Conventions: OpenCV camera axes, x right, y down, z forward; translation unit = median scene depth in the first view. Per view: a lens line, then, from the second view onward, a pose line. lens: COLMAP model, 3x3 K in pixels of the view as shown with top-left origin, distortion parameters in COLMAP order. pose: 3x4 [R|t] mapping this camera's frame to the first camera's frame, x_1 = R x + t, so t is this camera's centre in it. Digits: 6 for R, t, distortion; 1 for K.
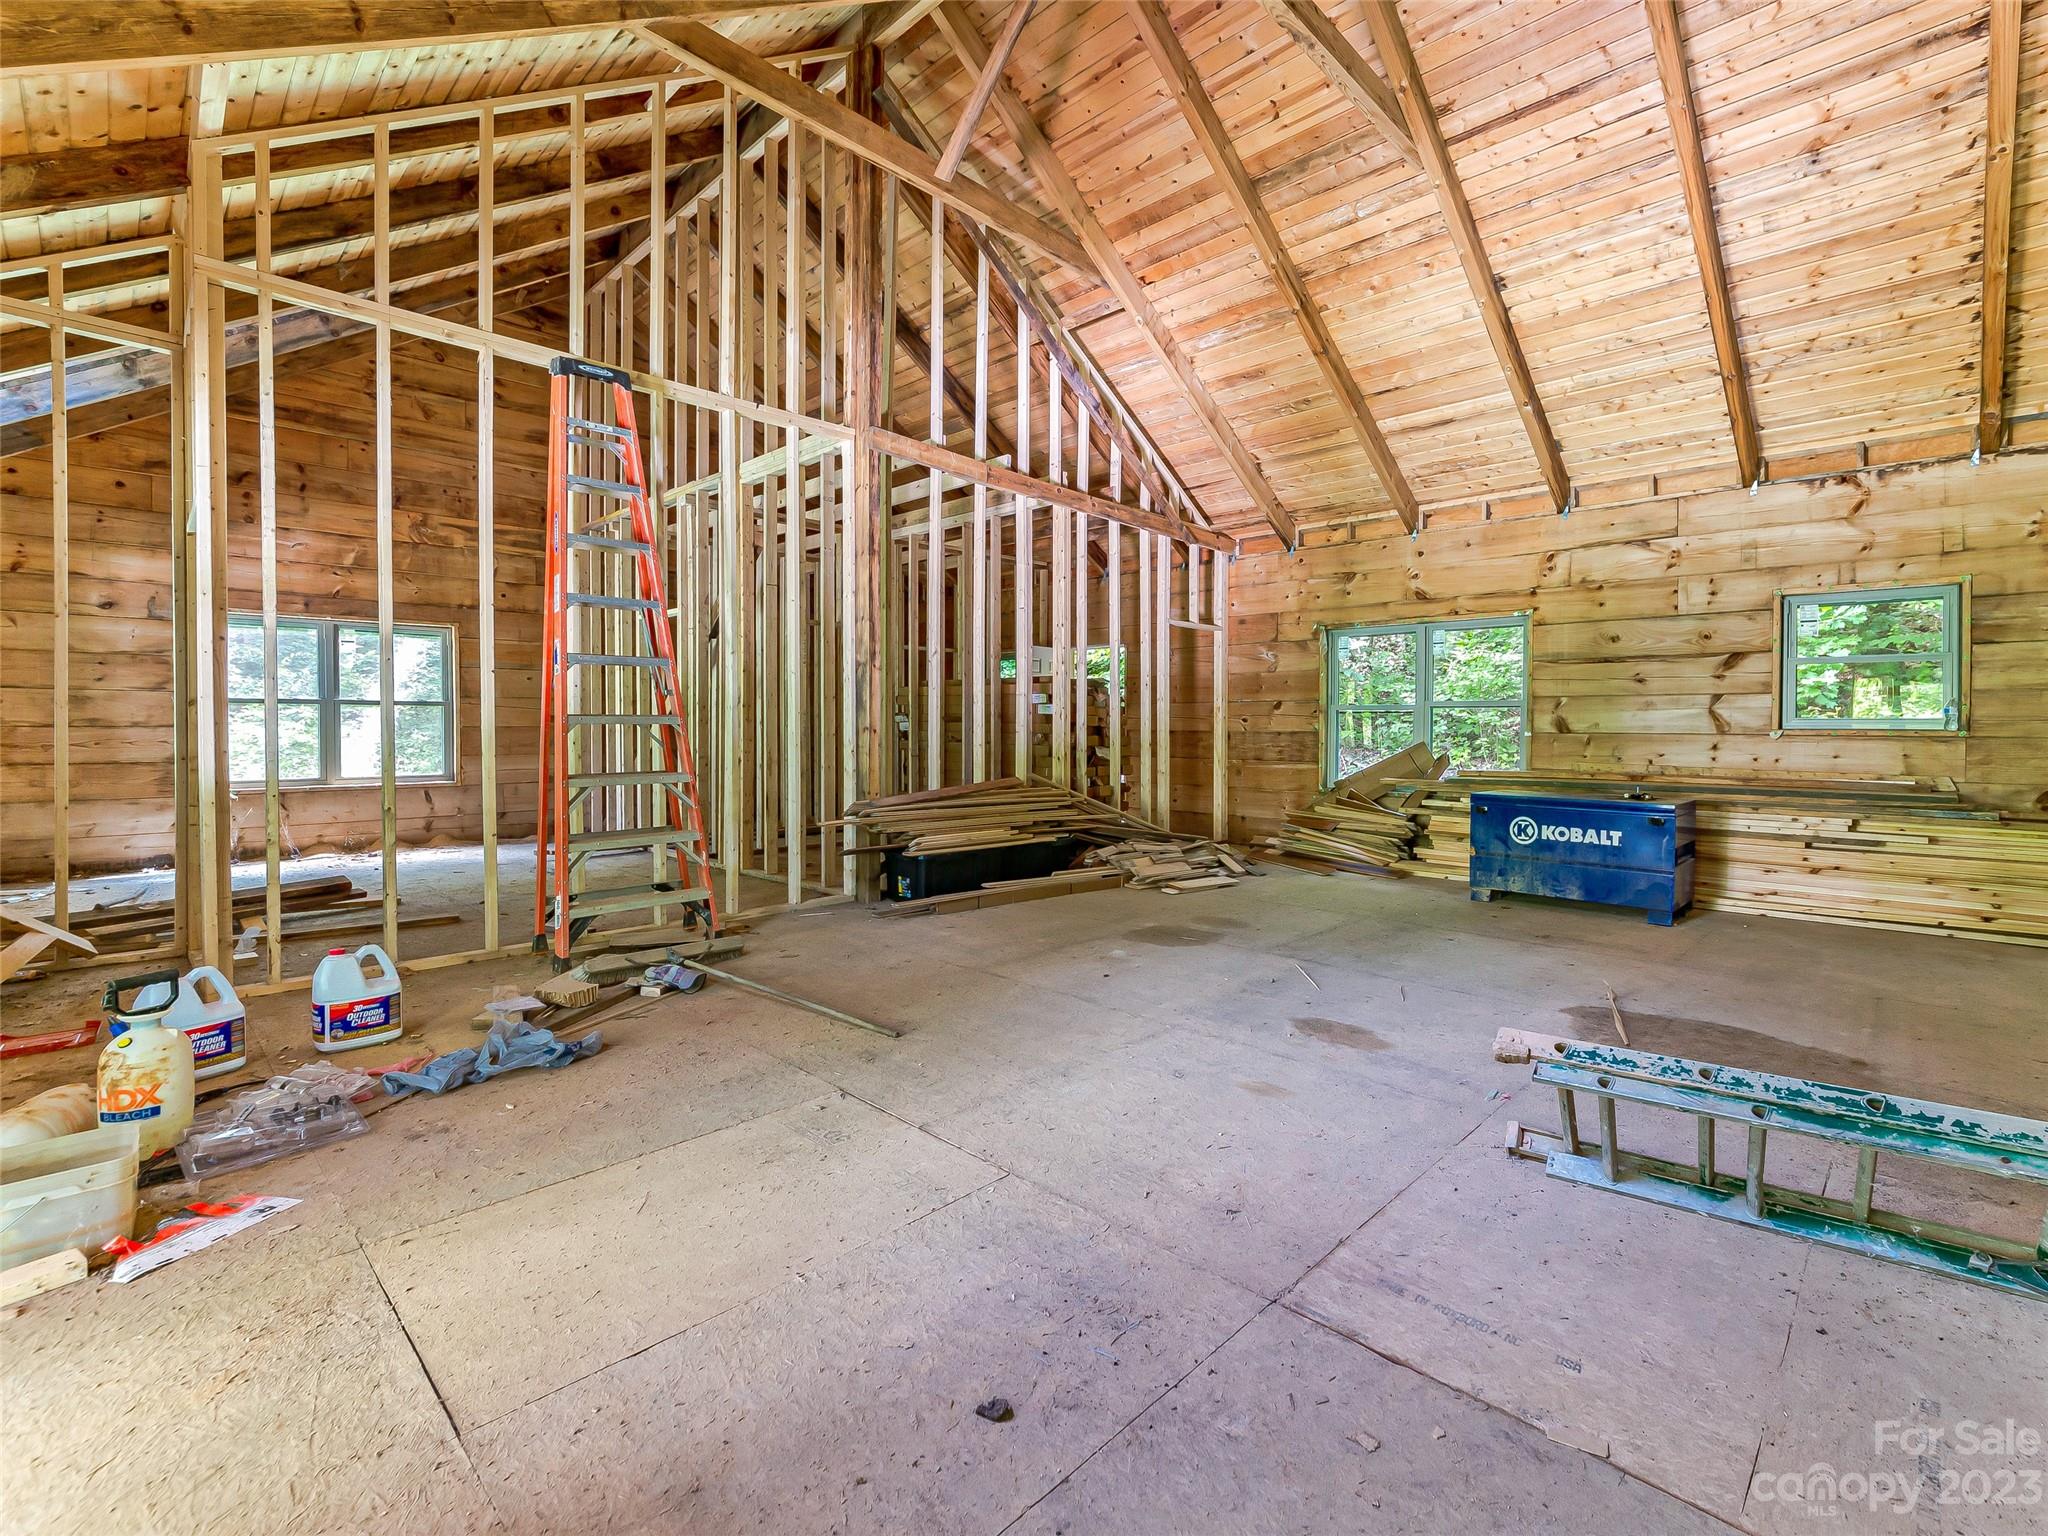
lens RADIAL K [[933.5, 0, 1122.7], [0, 933.5, 743.8], [0, 0, 1]] dist [0.001576, -0.006303]
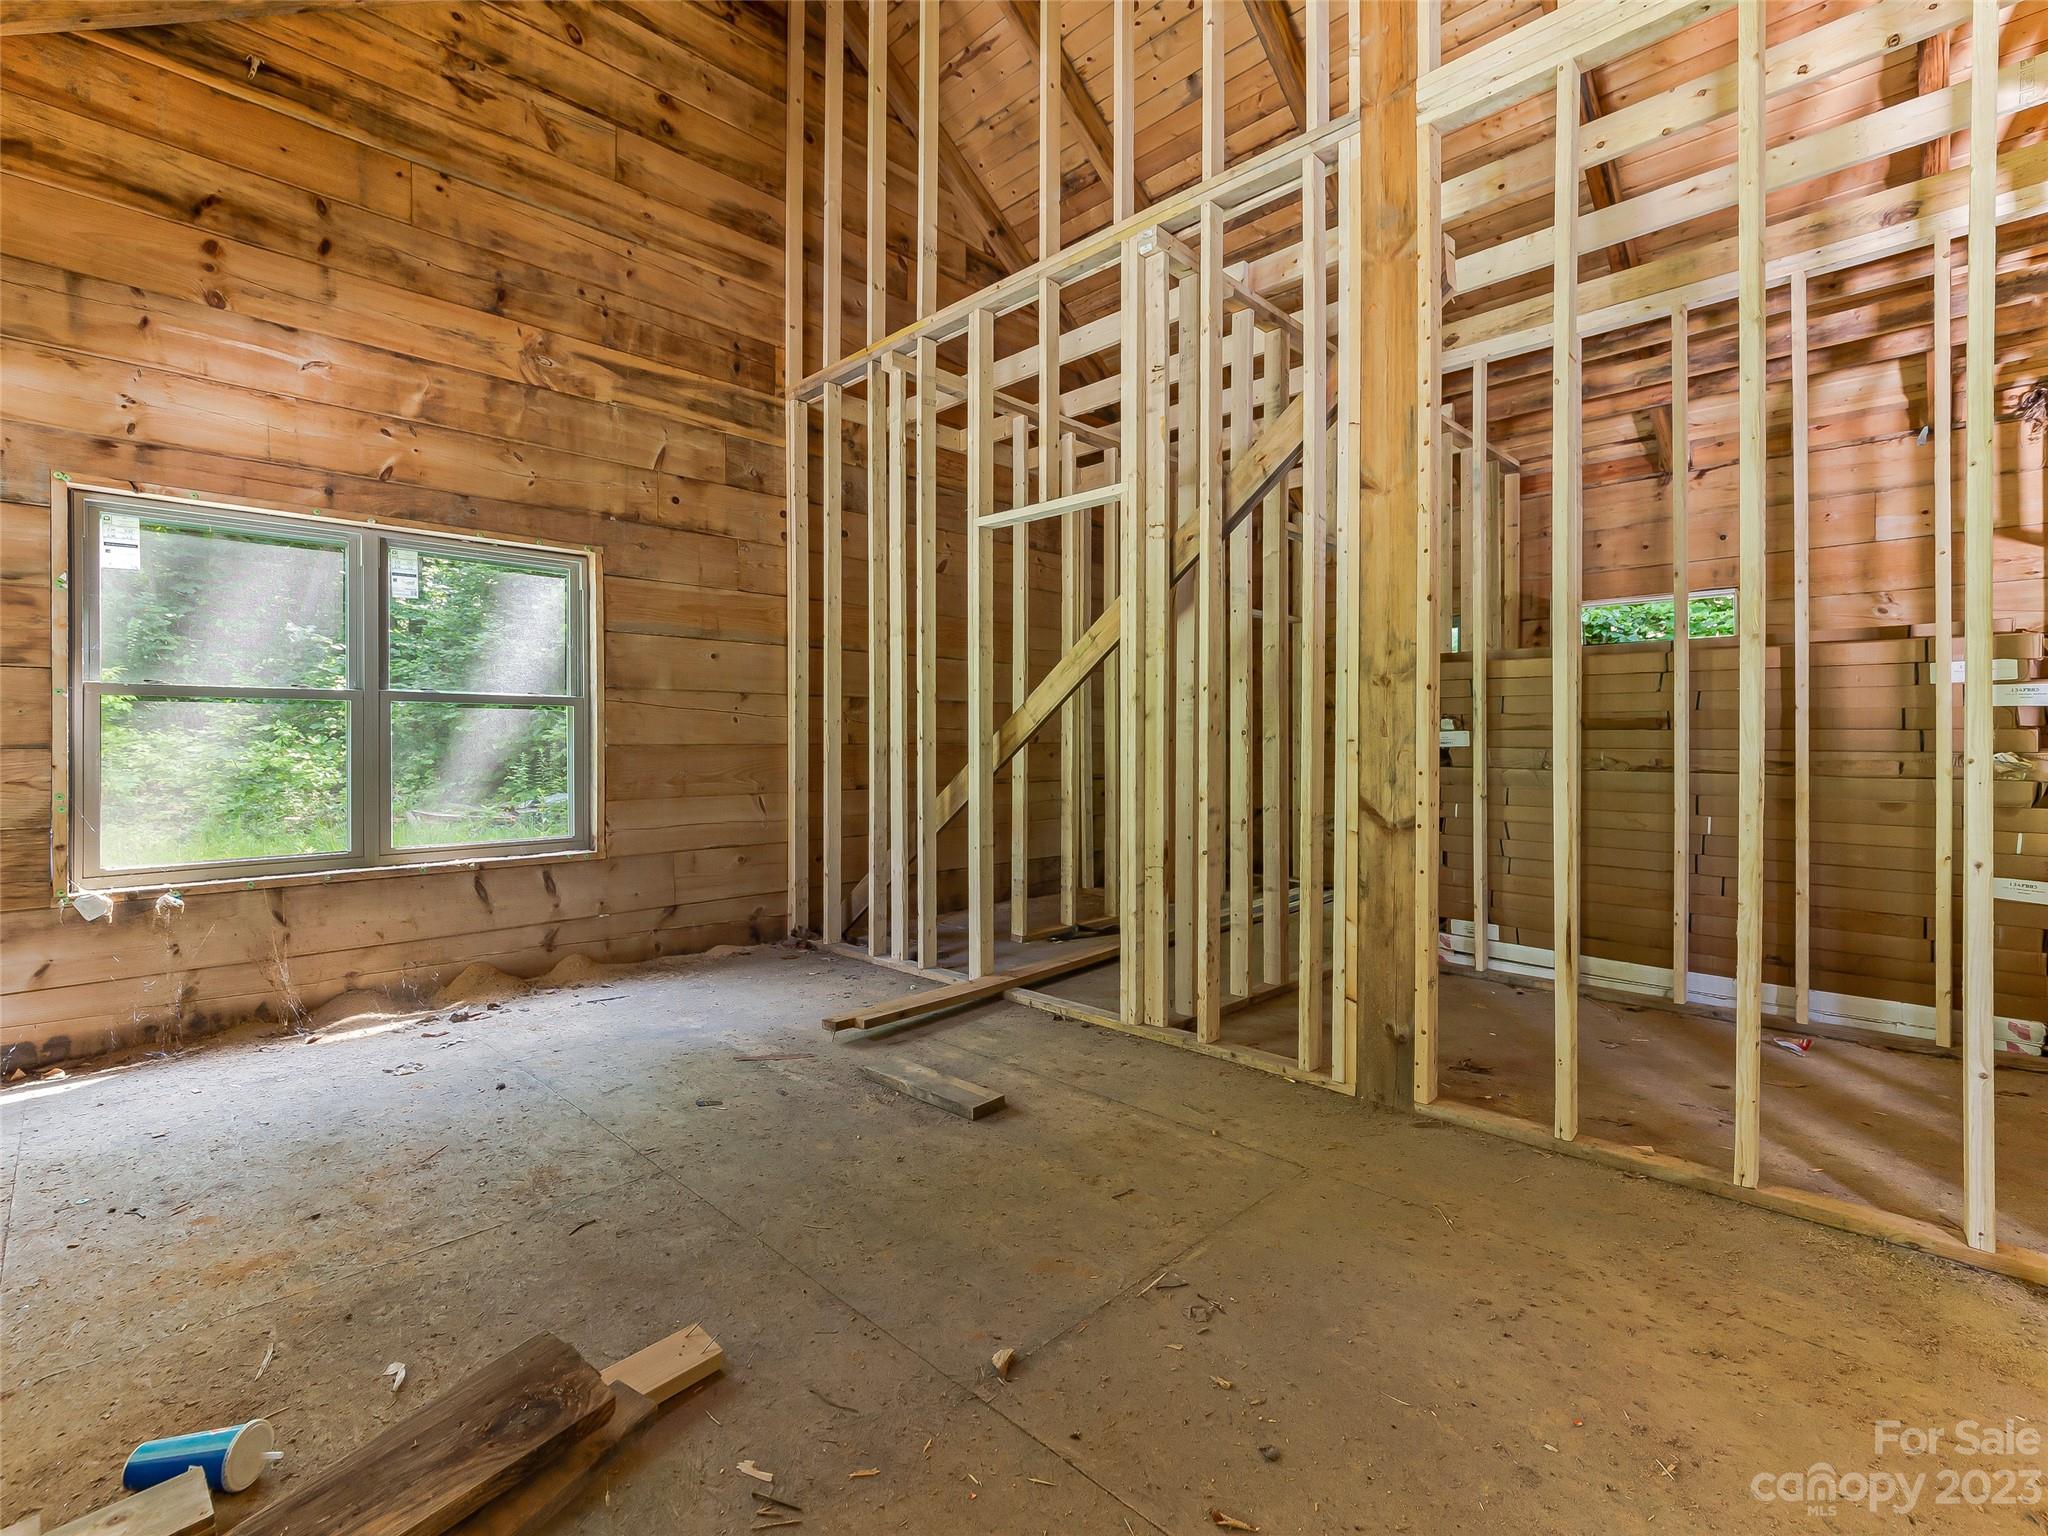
lens RADIAL K [[946.5, 0, 1028.3], [0, 946.5, 746.3], [0, 0, 1]] dist [-0.002052, -0.000749]
pose [[0.999539, -0.004712, -0.029988, -0.642304], [0.004164, 0.999824, -0.018311, -0.009978], [0.030069, 0.018177, 0.999383, 0.672838]]
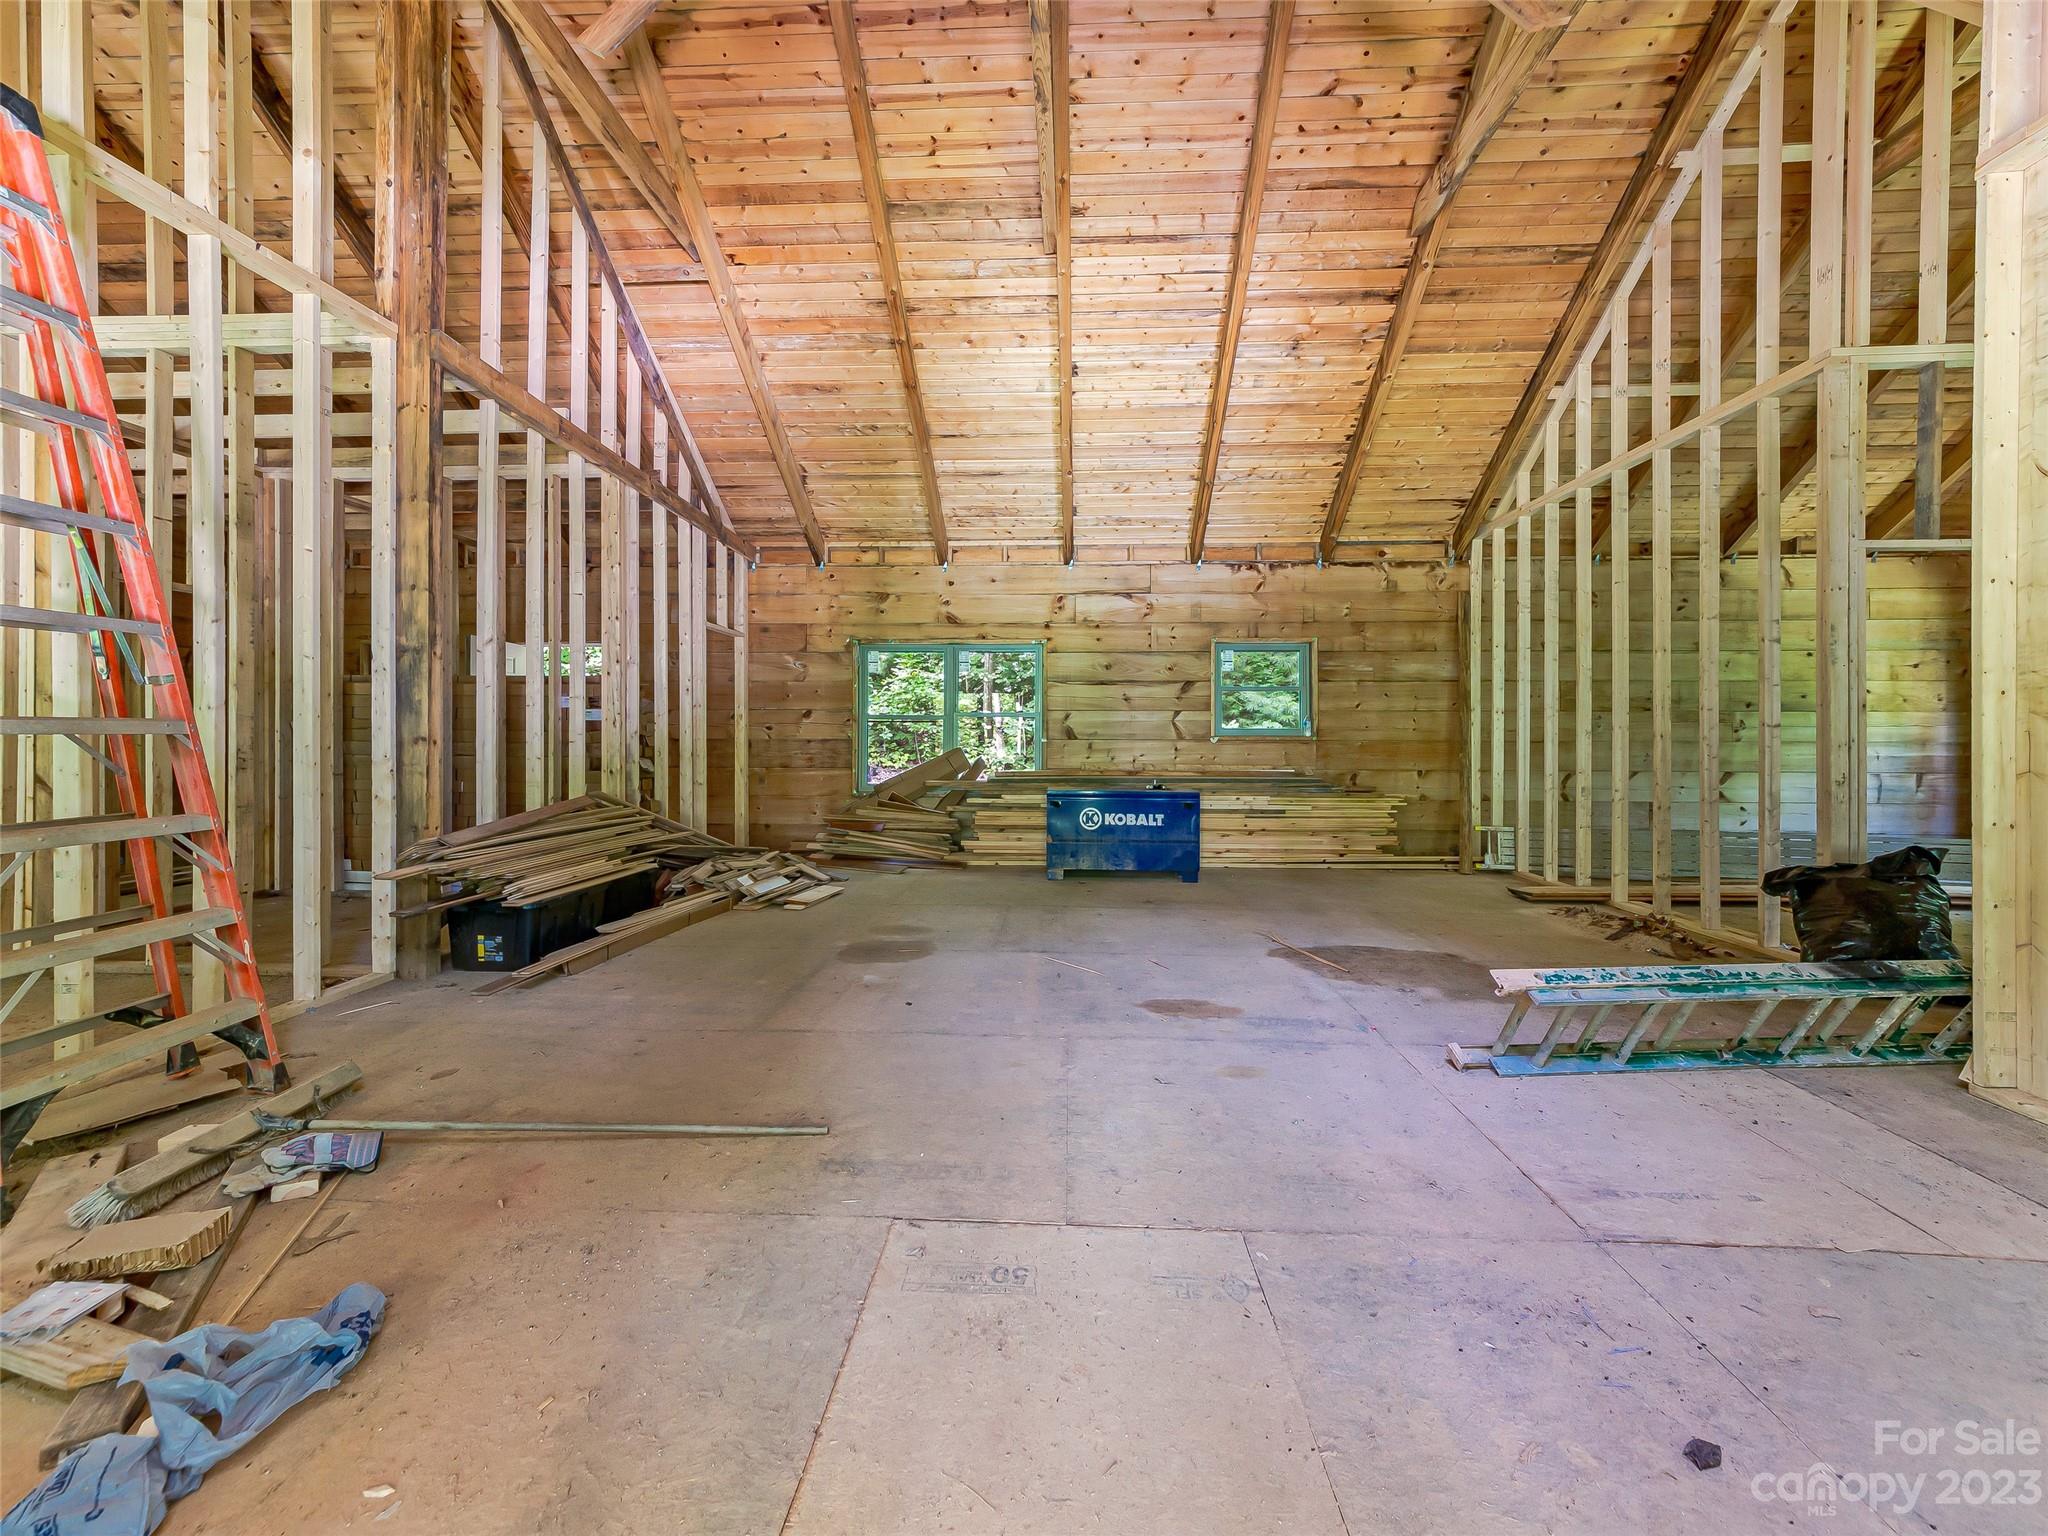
lens RADIAL K [[825.4, 0, 1029.0], [0, 825.4, 739.5], [0, 0, 1]] dist [0.006570, -0.006748]
pose [[0.776474, -0.005764, 0.630123, -0.298079], [0.012800, 0.999896, -0.006626, -0.005139], [-0.630019, 0.013211, 0.776467, 0.190840]]
